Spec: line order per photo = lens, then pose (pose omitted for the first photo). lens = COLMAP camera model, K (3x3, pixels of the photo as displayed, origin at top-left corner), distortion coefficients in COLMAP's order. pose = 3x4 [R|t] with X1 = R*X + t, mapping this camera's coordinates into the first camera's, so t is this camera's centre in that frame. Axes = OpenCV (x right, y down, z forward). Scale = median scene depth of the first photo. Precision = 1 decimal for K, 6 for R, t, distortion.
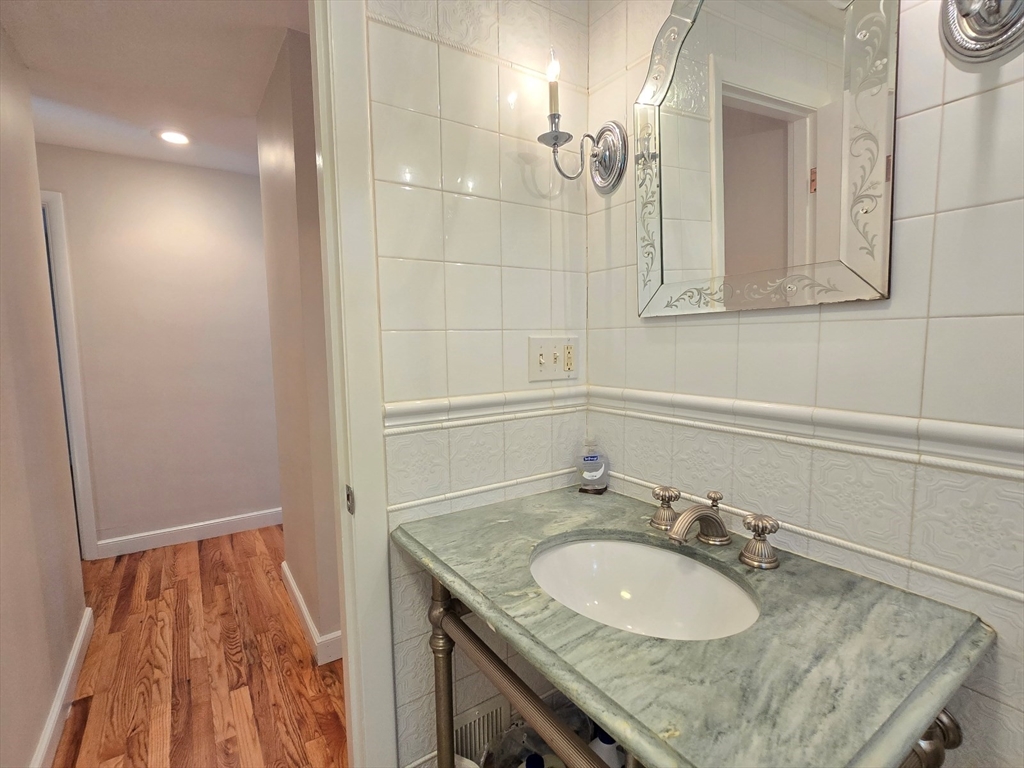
lens RADIAL K [[494.8, 0, 512.4], [0, 494.8, 387.1], [0, 0, 1]] dist [-0.001078, -0.000492]
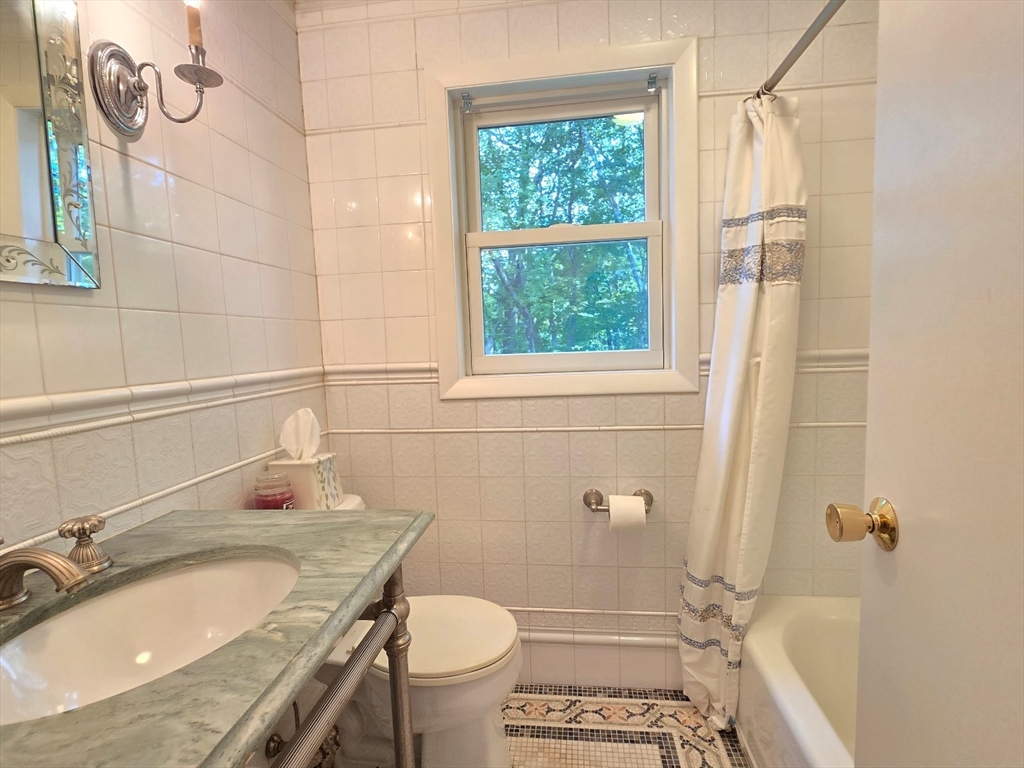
lens RADIAL K [[494.8, 0, 512.4], [0, 494.8, 387.1], [0, 0, 1]] dist [-0.001078, -0.000492]
pose [[-0.751002, -0.021034, 0.659964, -0.754923], [0.112094, 0.980924, 0.158820, -0.027111], [-0.650715, 0.193252, -0.734318, 1.268638]]
